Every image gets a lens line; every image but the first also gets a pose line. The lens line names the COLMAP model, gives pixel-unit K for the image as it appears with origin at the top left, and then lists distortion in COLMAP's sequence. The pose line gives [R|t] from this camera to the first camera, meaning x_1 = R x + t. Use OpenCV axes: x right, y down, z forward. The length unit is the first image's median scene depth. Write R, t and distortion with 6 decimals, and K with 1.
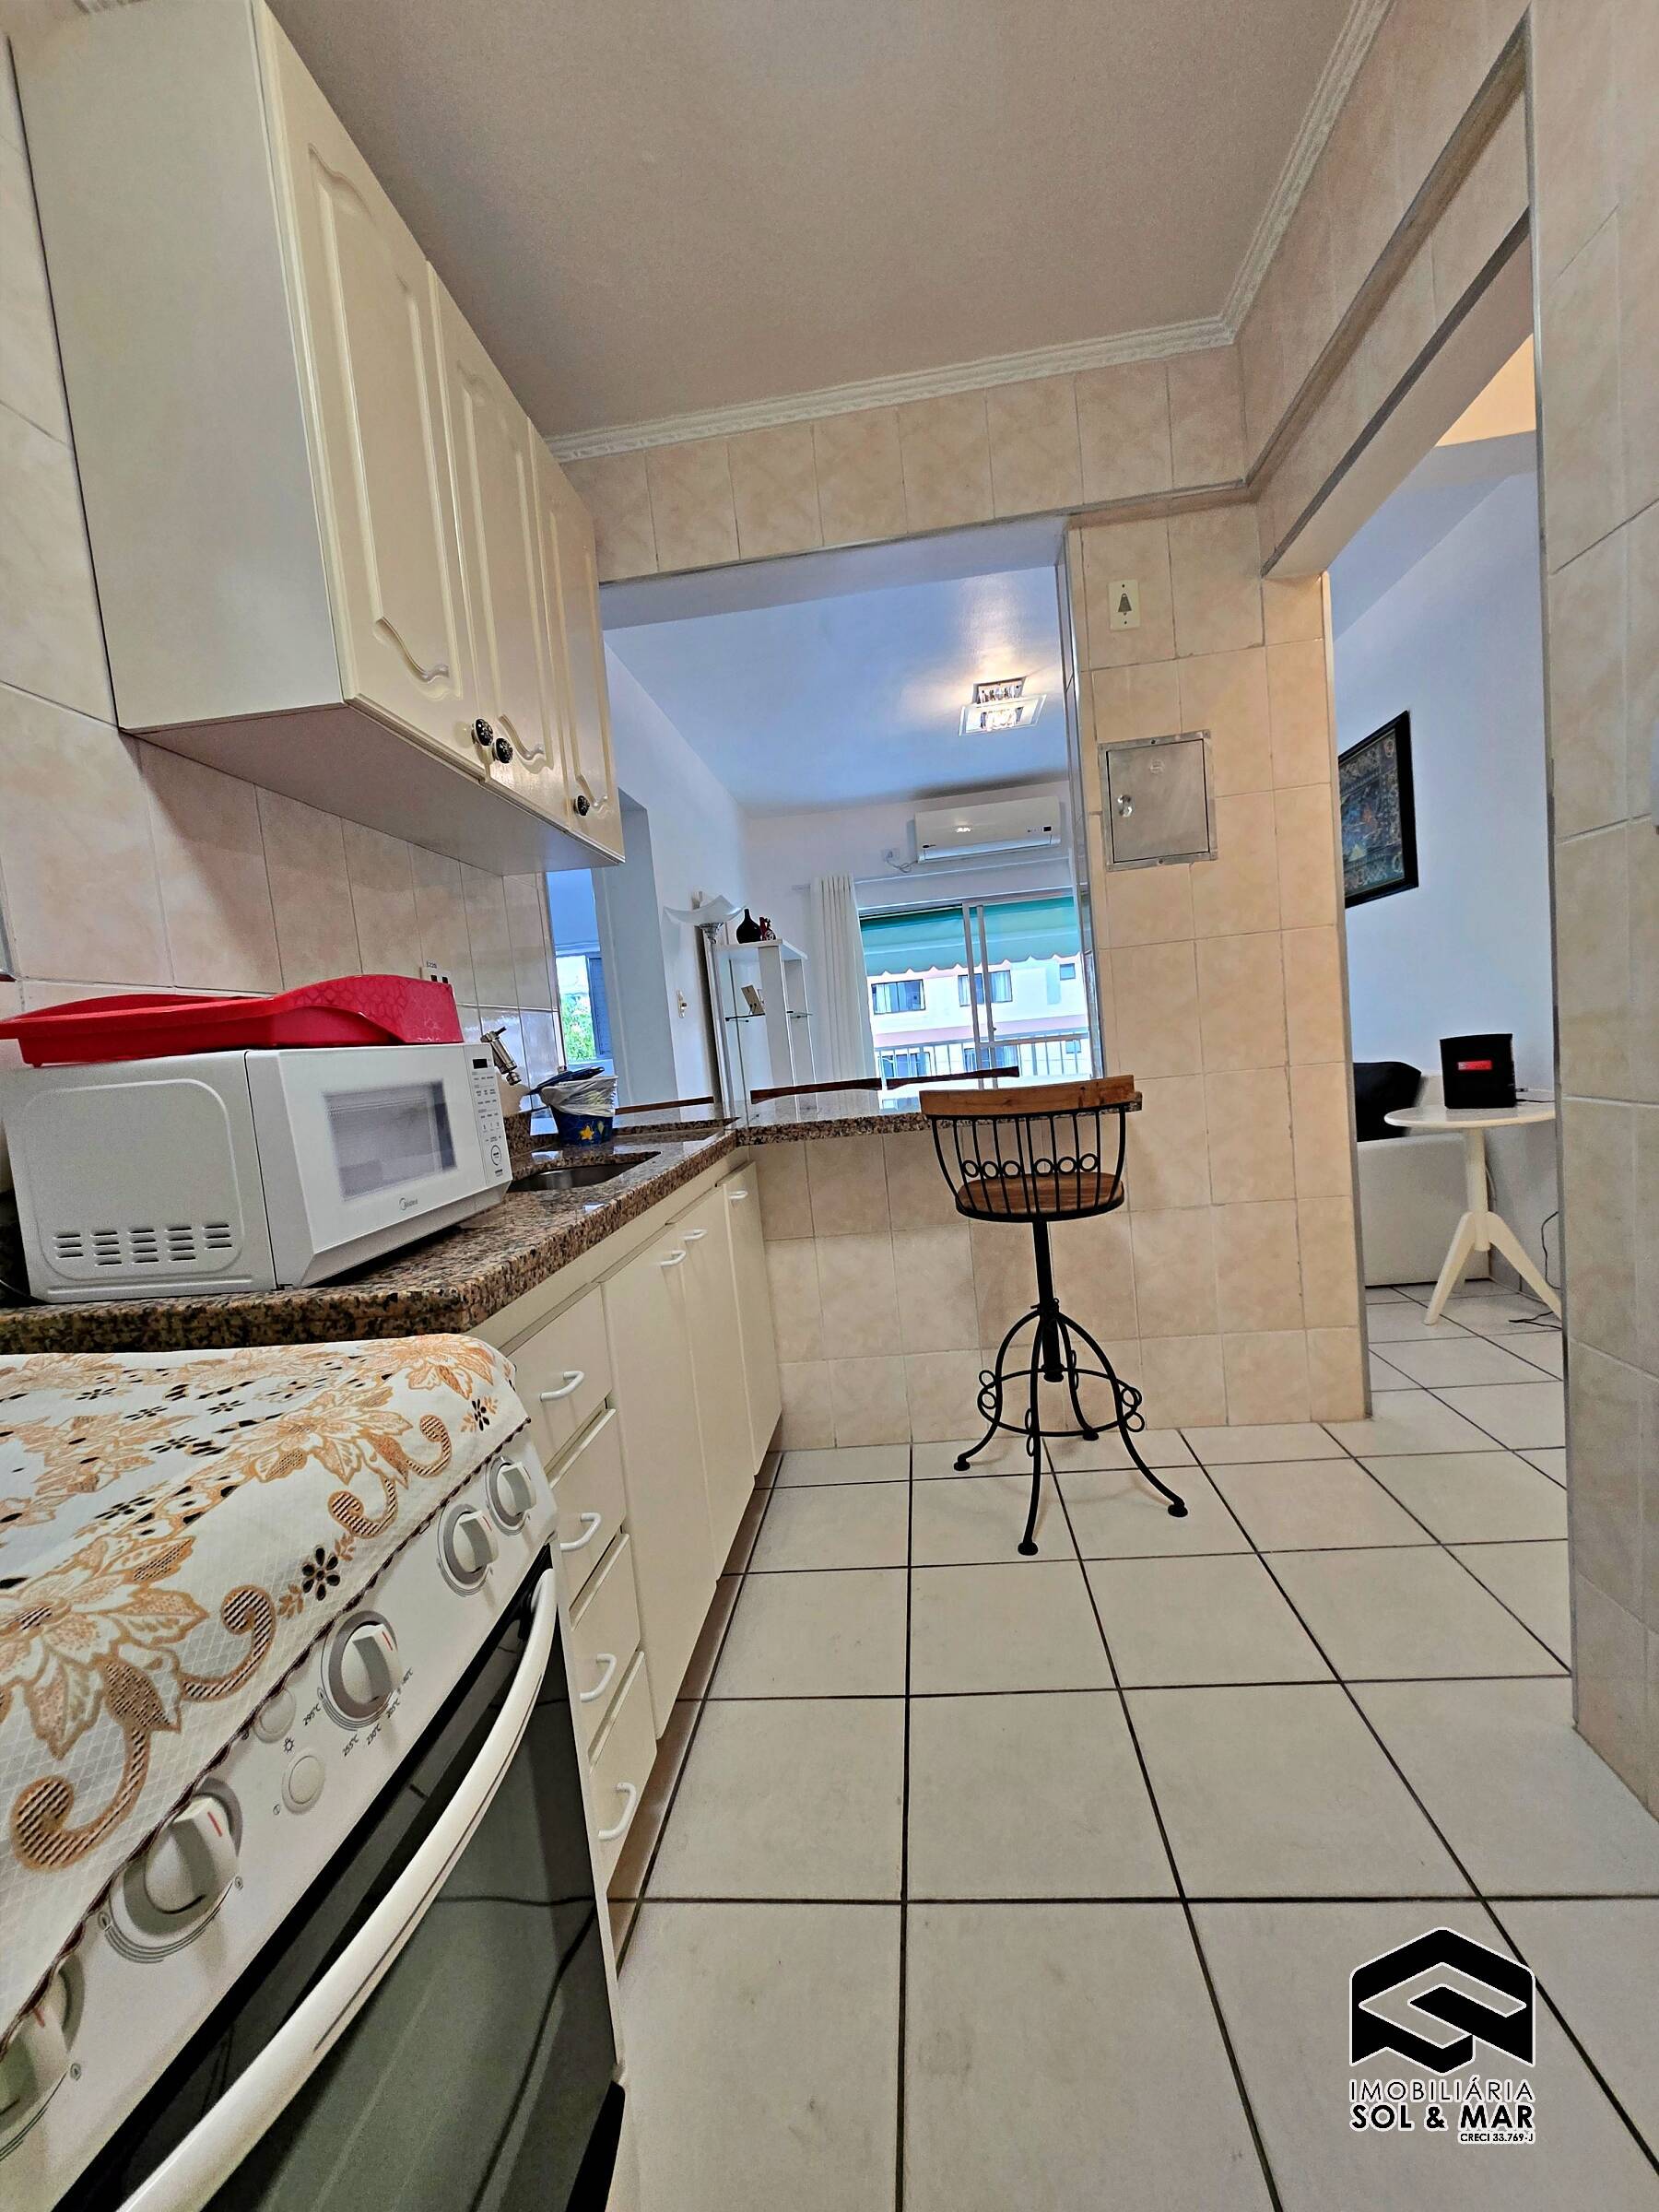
lens RADIAL K [[874.7, 0, 829.6], [0, 874.7, 1108.4], [0, 0, 1]] dist [0.002300, 0.000501]
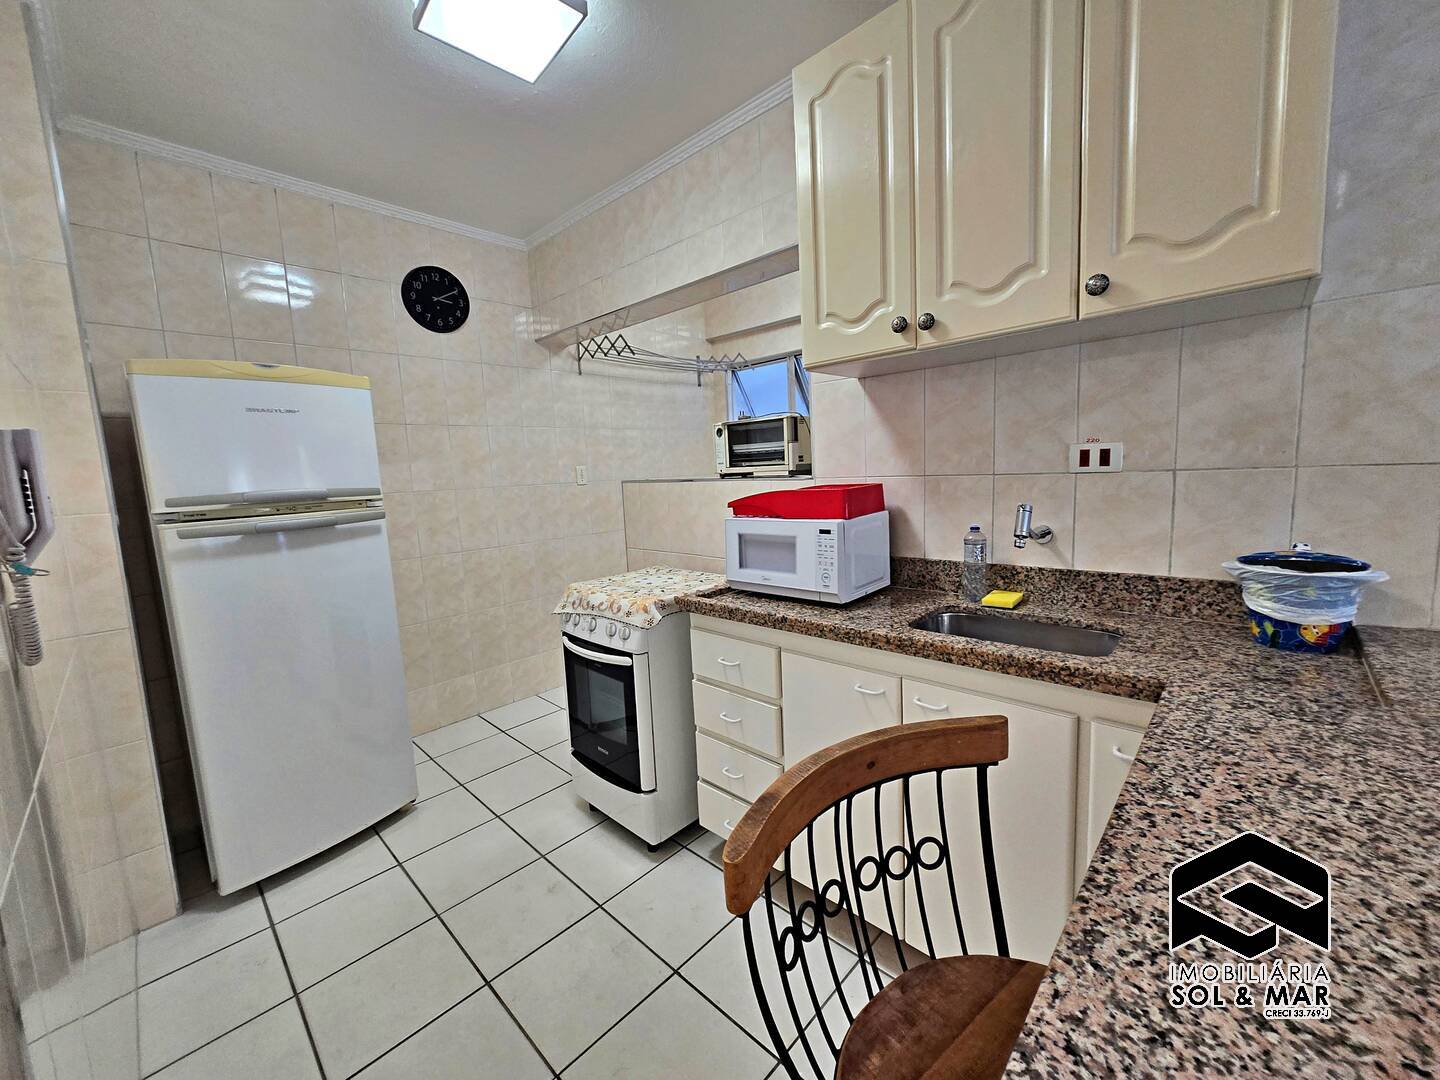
lens RADIAL K [[569.4, 0, 729.0], [0, 569.4, 530.7], [0, 0, 1]] dist [0.002300, 0.000501]
pose [[-0.609966, 0.206497, -0.765049, 1.019703], [0.045367, 0.972967, 0.226446, -0.500336], [0.791128, 0.103416, -0.602845, 2.246907]]
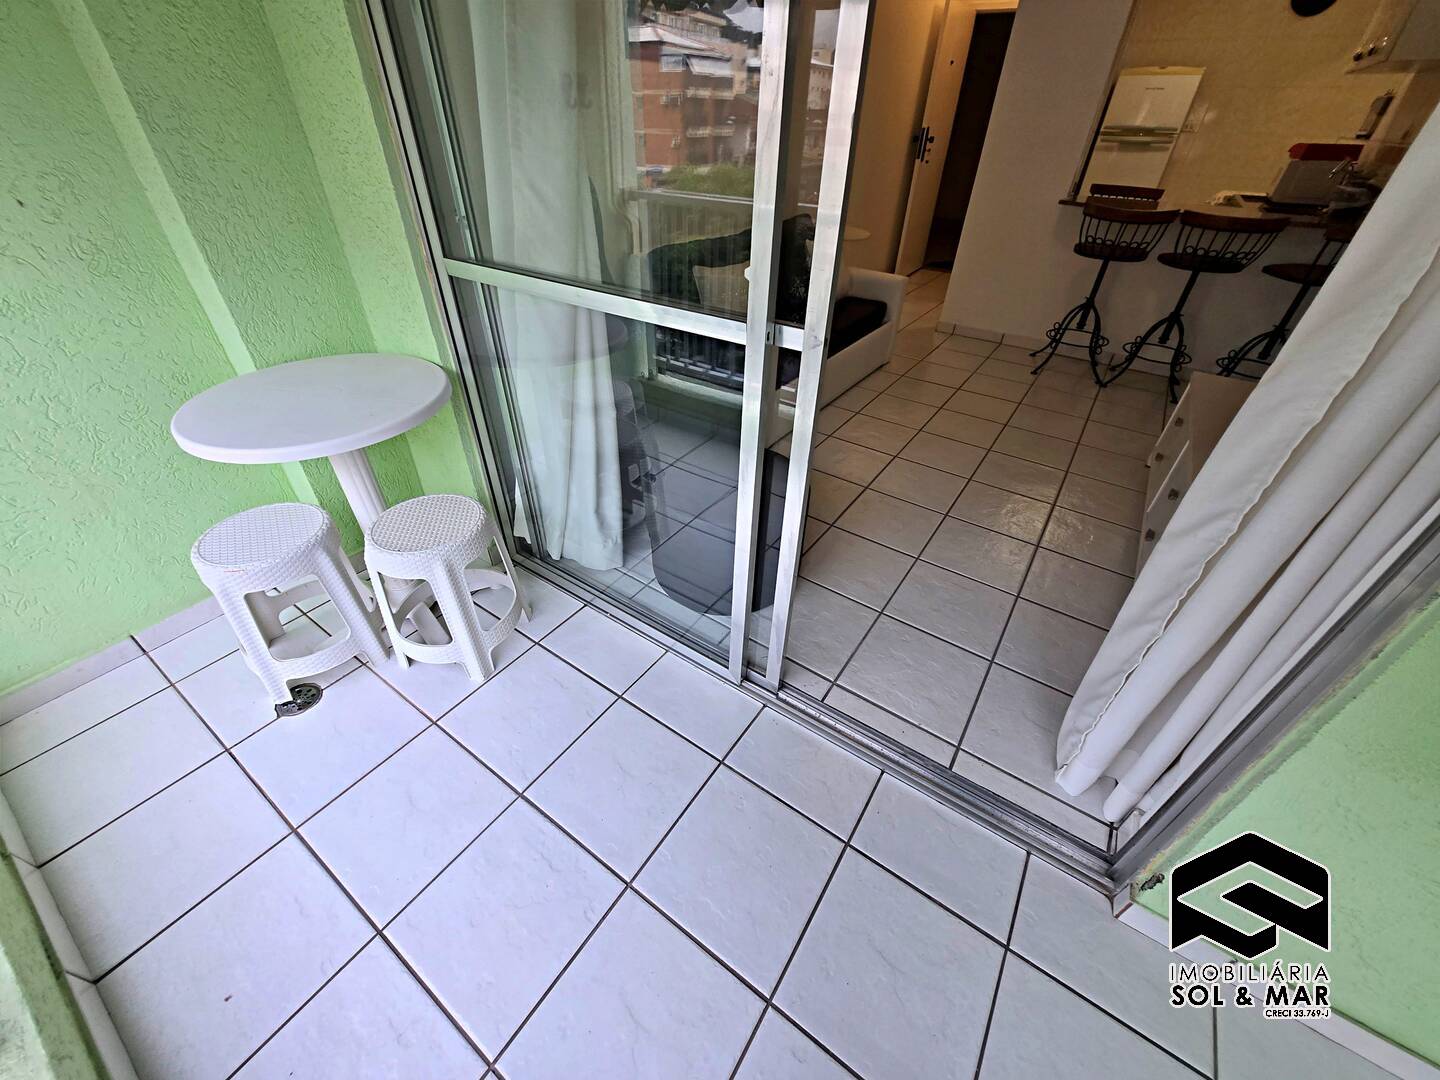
lens RADIAL K [[569.4, 0, 722.8], [0, 569.4, 535.2], [0, 0, 1]] dist [0.002300, 0.000501]
pose [[-0.873156, -0.232269, 0.428543, 0.639453], [0.088112, 0.789477, 0.607422, -0.845729], [-0.479410, 0.568134, -0.668872, 7.791962]]
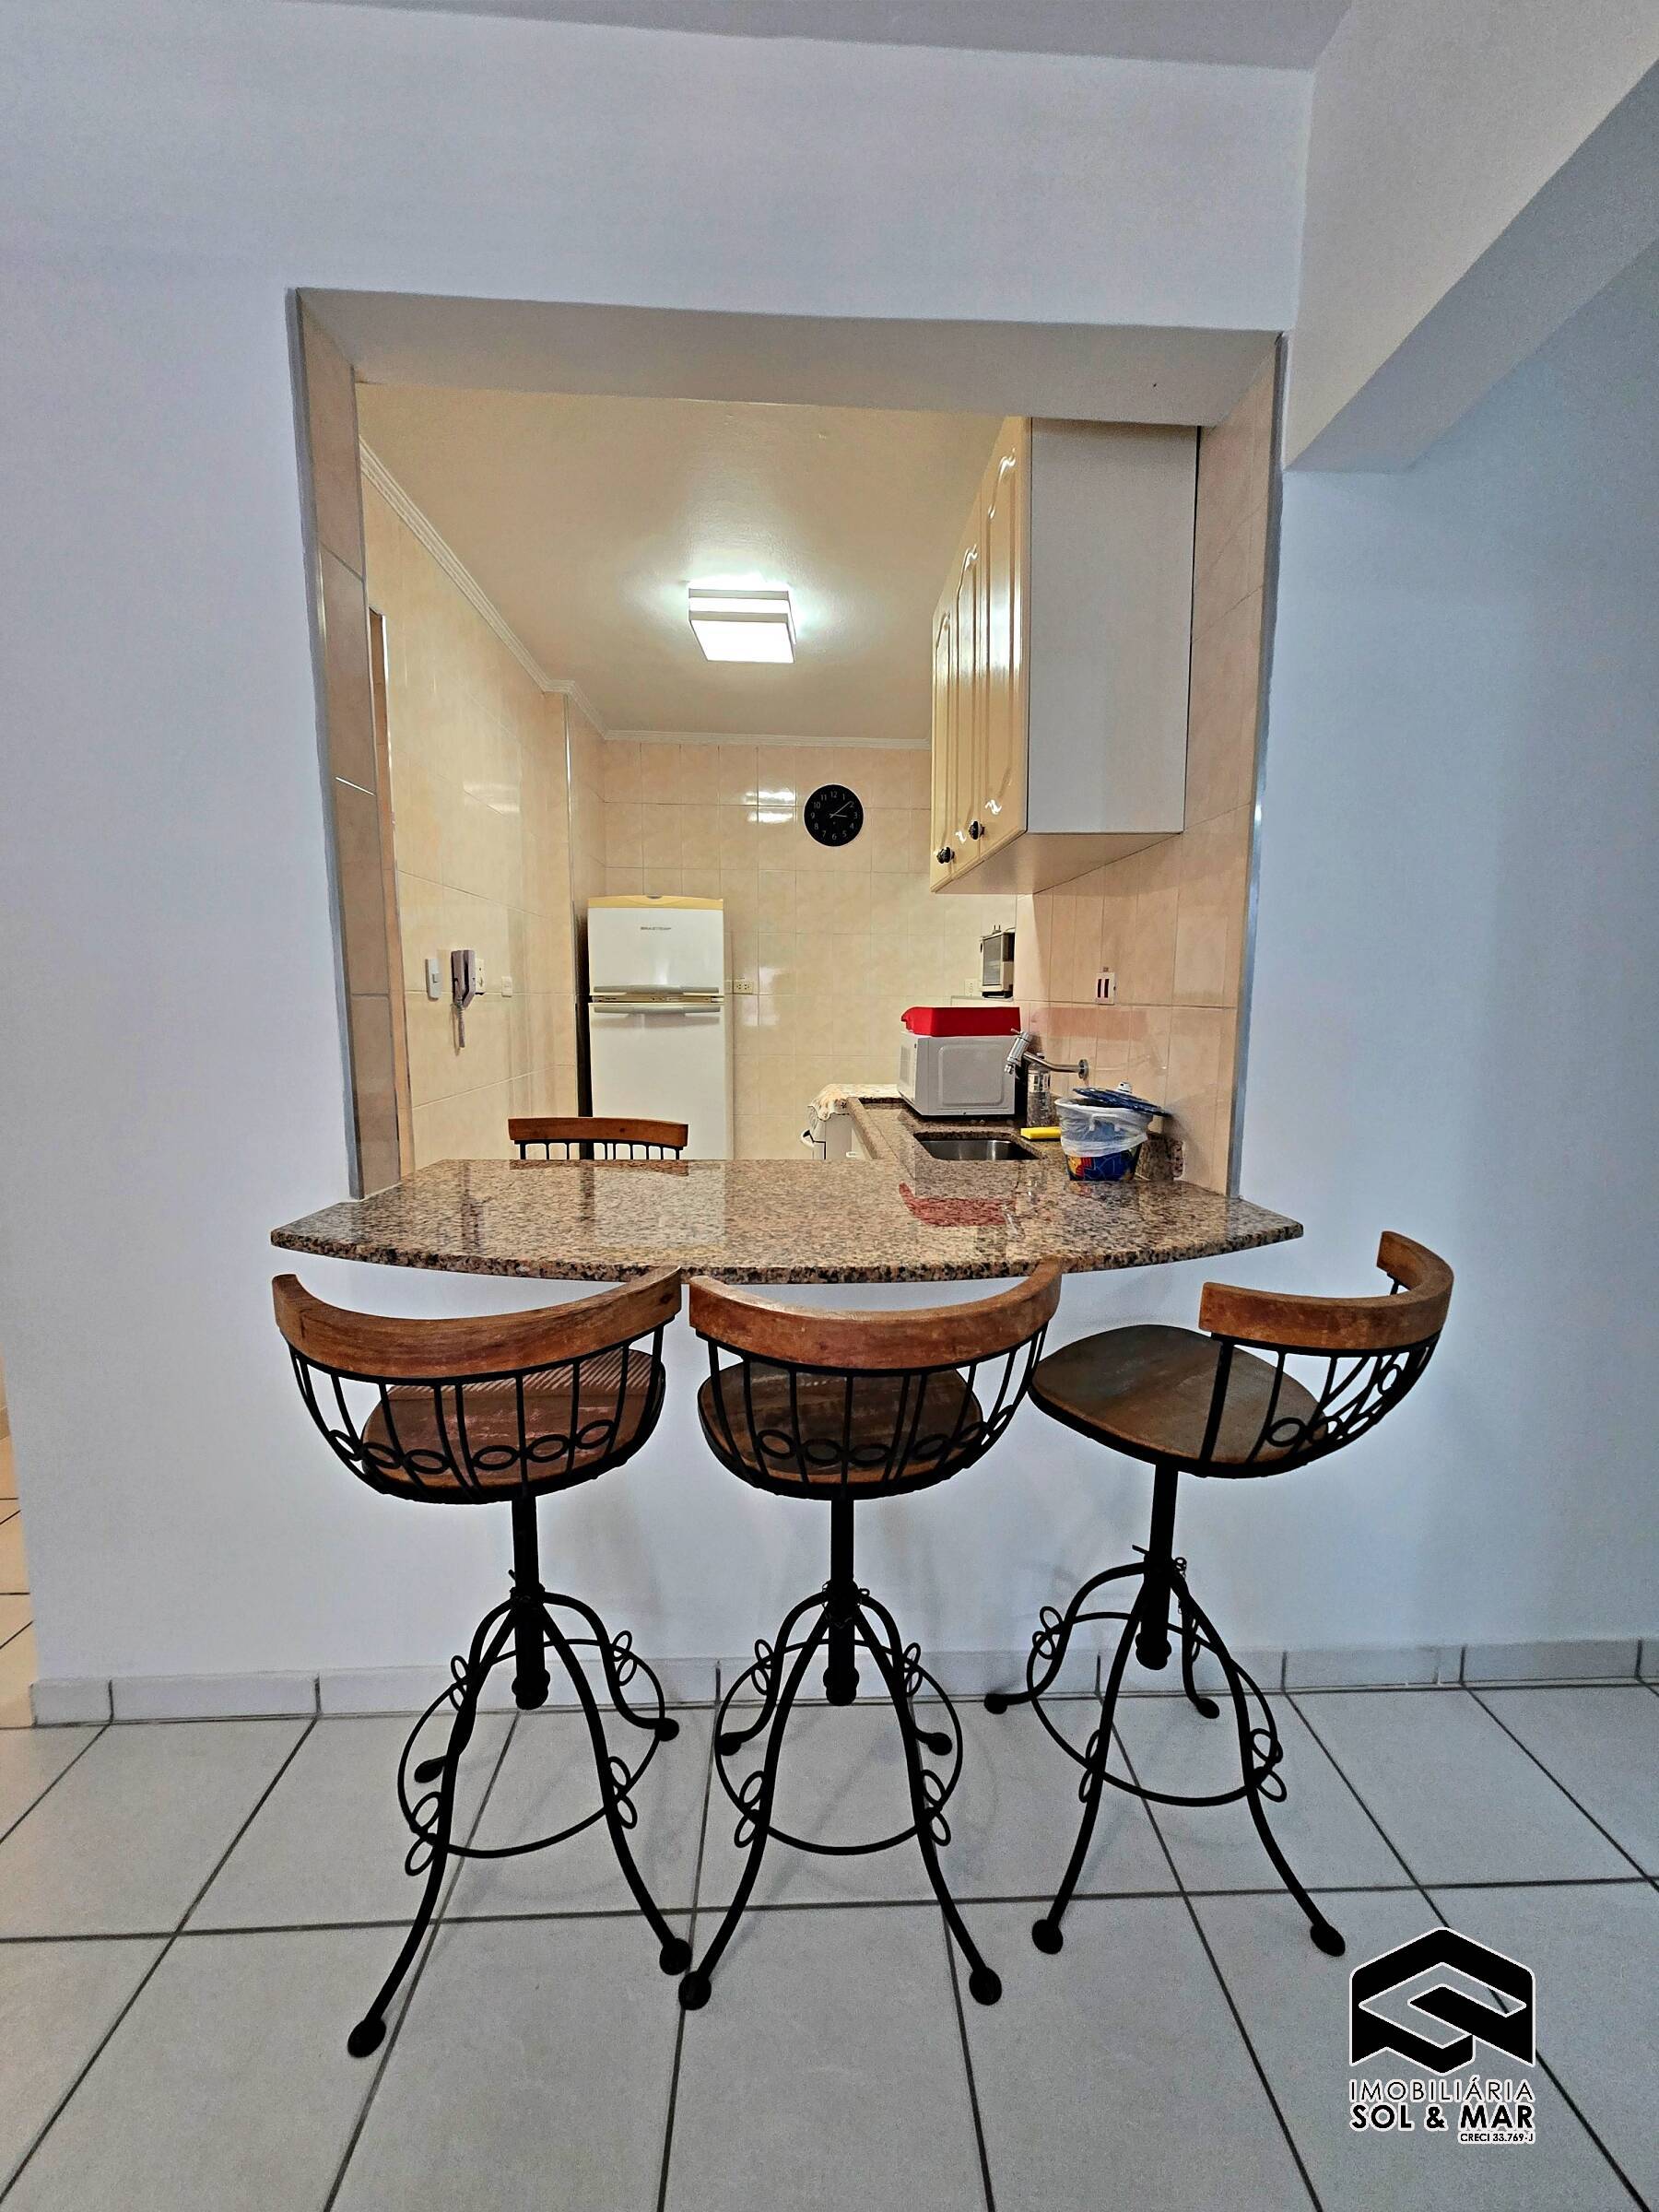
lens RADIAL K [[874.7, 0, 839.7], [0, 874.7, 1101.9], [0, 0, 1]] dist [0.002300, 0.000501]
pose [[-0.986625, 0.100911, -0.128016, 0.096602], [0.073000, 0.975717, 0.206513, -0.521557], [0.145746, 0.194406, -0.970033, 4.295096]]
